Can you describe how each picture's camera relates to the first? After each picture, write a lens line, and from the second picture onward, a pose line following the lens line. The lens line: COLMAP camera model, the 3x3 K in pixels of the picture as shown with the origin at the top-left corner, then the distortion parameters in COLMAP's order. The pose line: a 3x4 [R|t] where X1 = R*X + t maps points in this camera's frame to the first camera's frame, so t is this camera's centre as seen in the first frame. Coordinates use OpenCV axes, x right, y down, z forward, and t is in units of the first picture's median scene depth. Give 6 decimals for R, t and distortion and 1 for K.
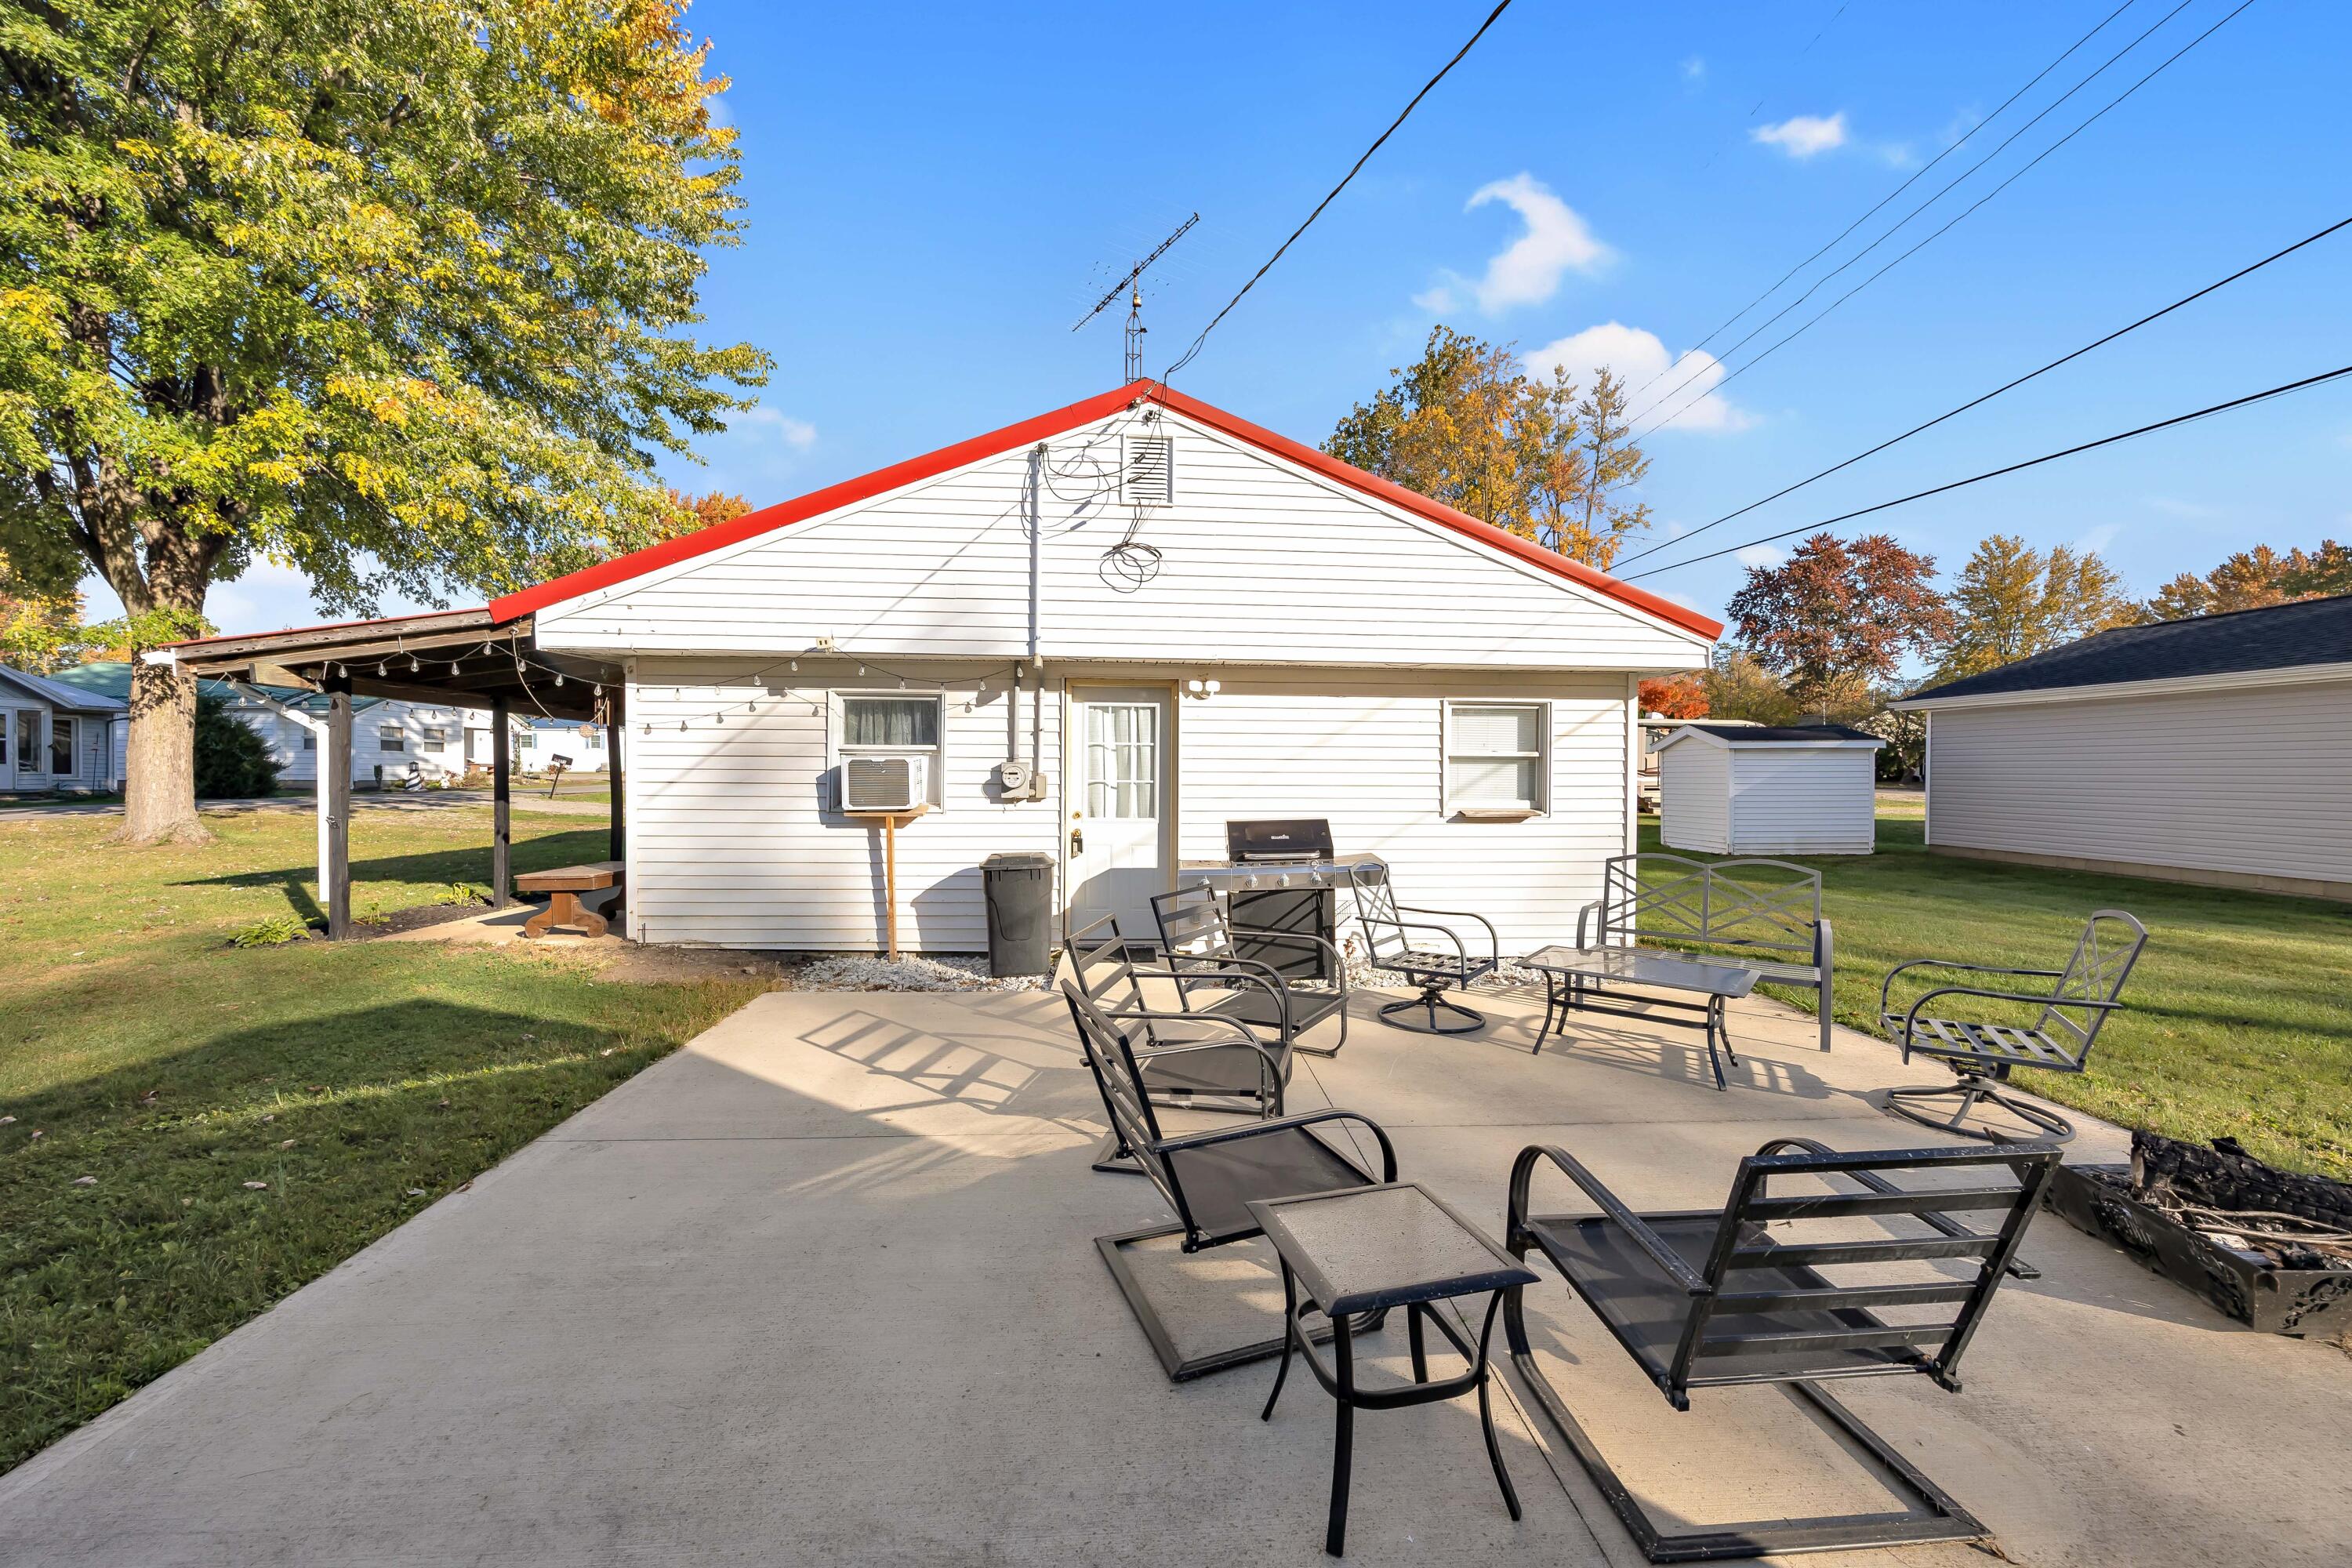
lens RADIAL K [[907.3, 0, 1174.8], [0, 907.3, 787.3], [0, 0, 1]] dist [-0.005837, 0.000911]
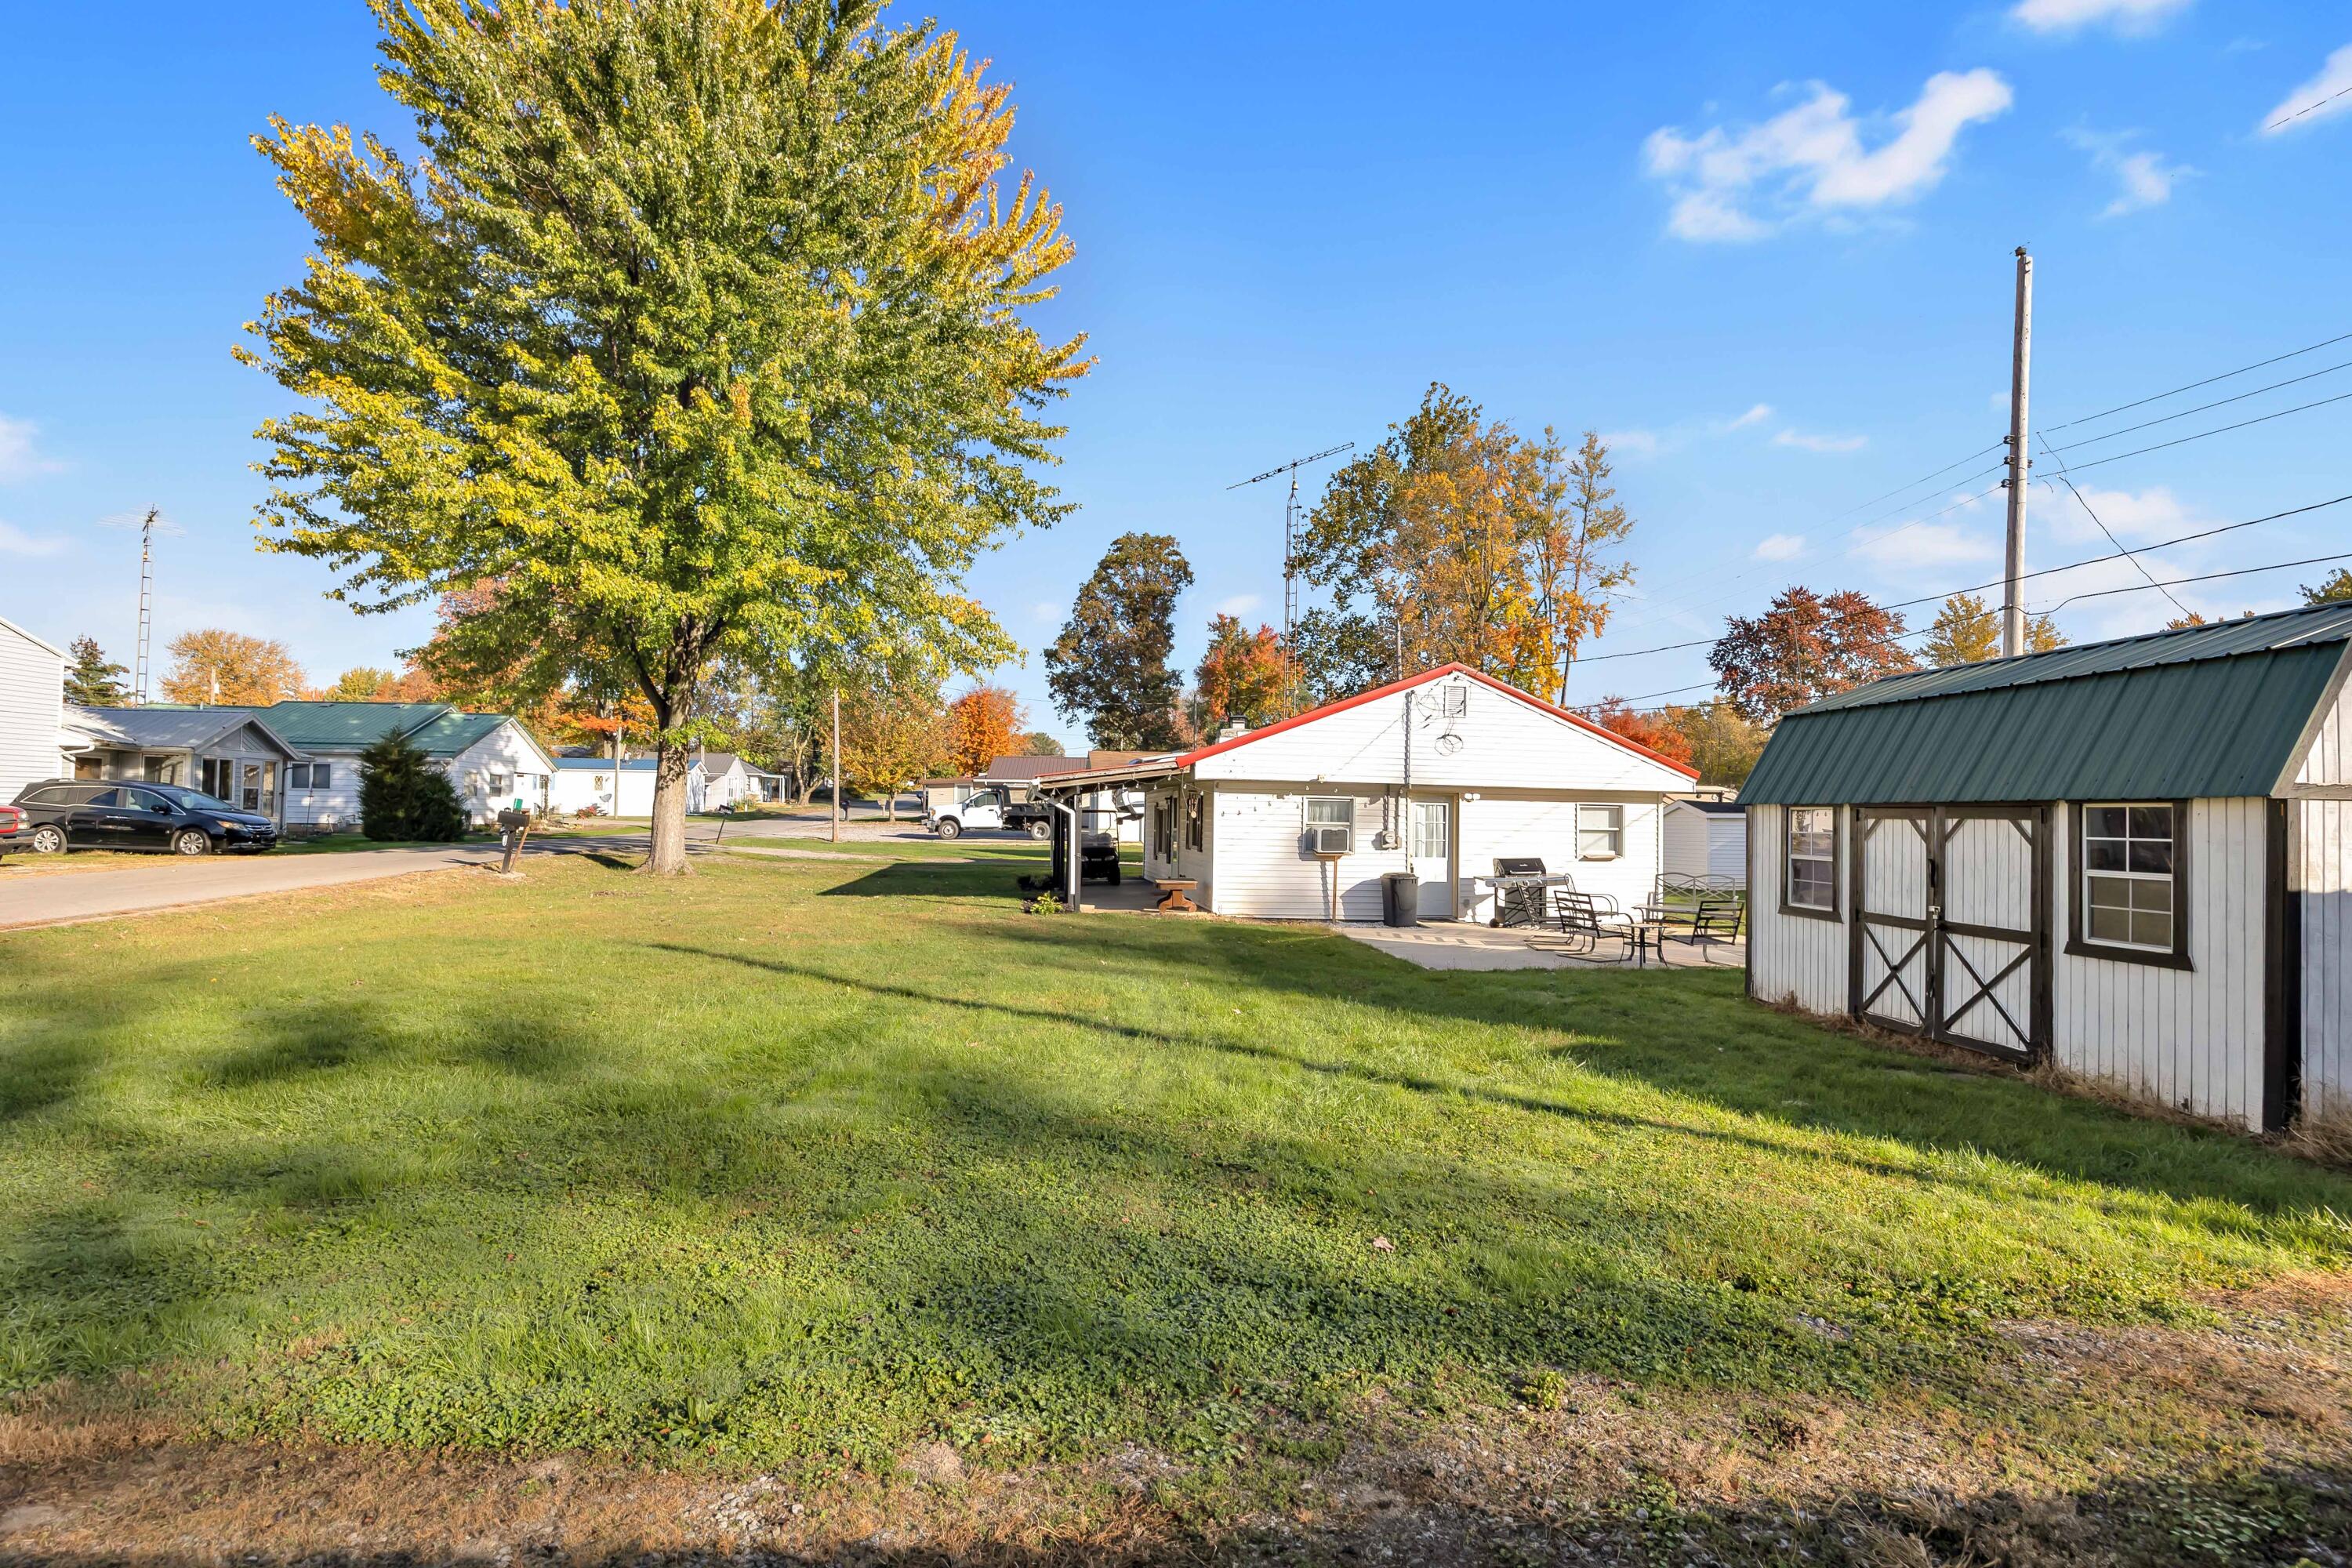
lens RADIAL K [[1100.7, 0, 1171.7], [0, 1100.7, 789.3], [0, 0, 1]] dist [-0.018141, 0.002252]
pose [[0.995915, 0.013723, 0.089247, -0.869562], [-0.009992, 0.999063, -0.042119, -0.011141], [-0.089741, 0.041056, 0.995119, -1.464680]]
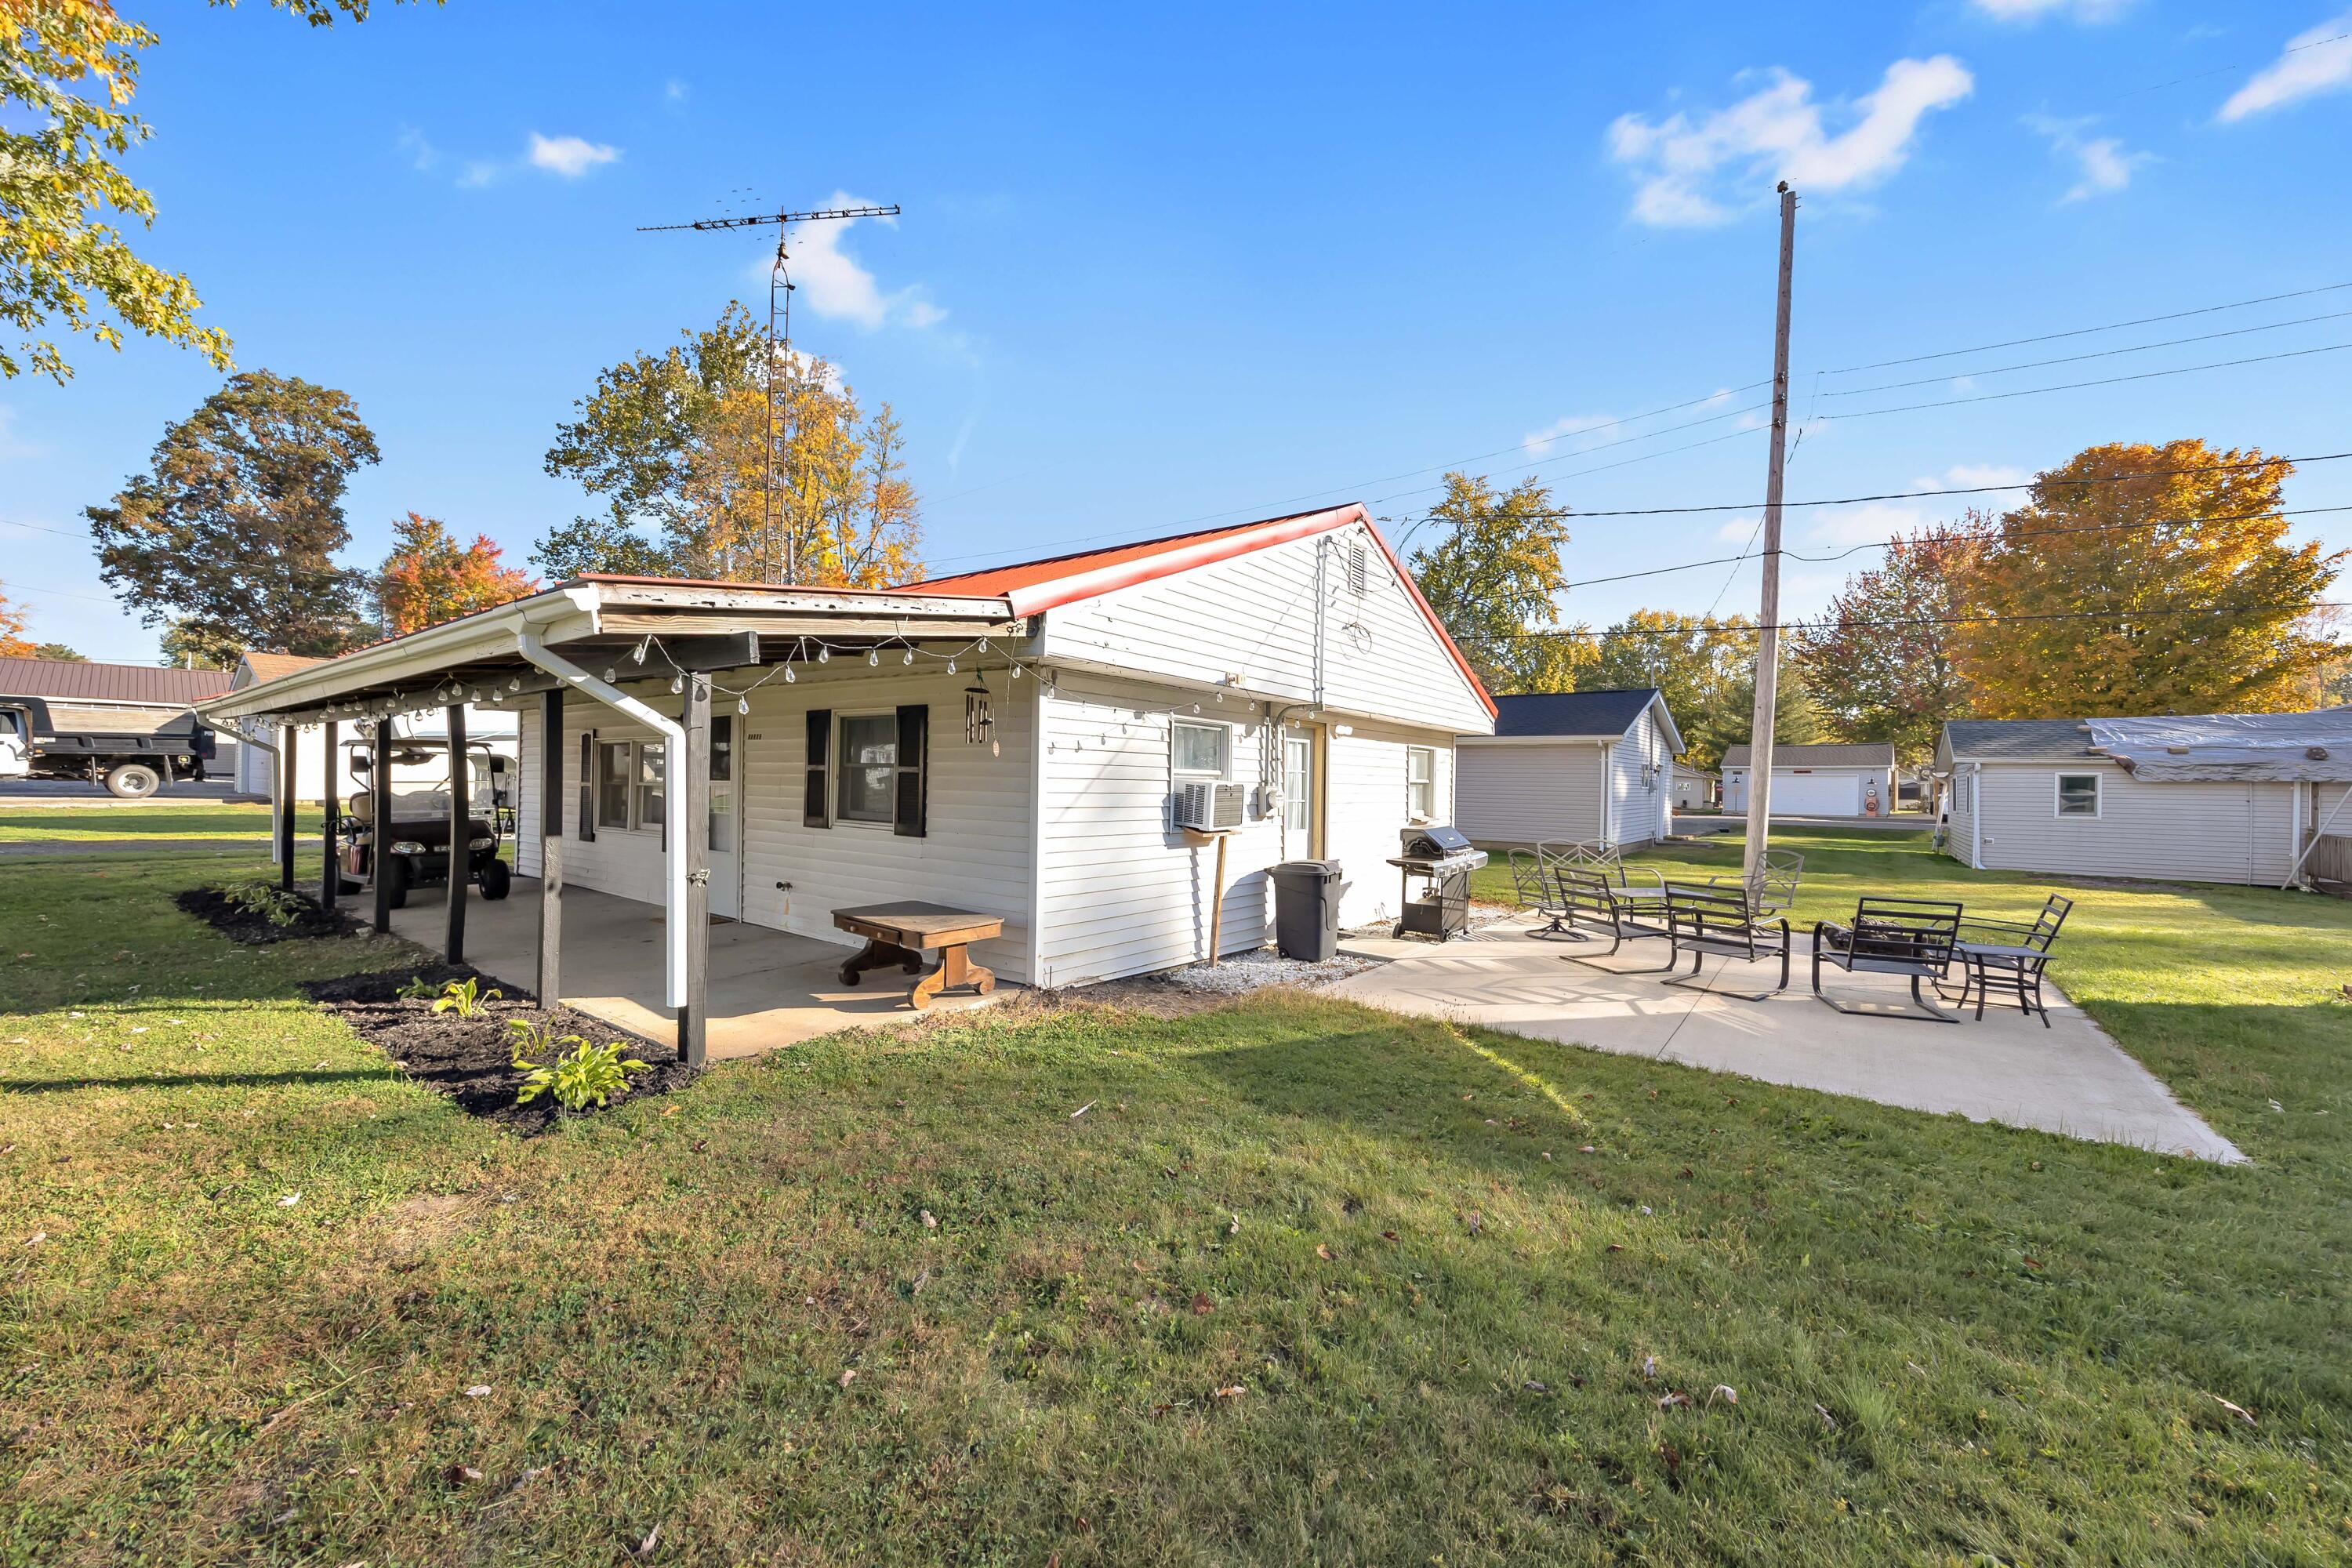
lens RADIAL K [[907.3, 0, 1173.4], [0, 907.3, 783.1], [0, 0, 1]] dist [-0.005837, 0.000911]
pose [[0.645204, 0.005340, 0.763992, -1.105170], [-0.003416, 0.999986, -0.004104, -0.024989], [-0.764003, 0.000038, 0.645213, 0.308326]]
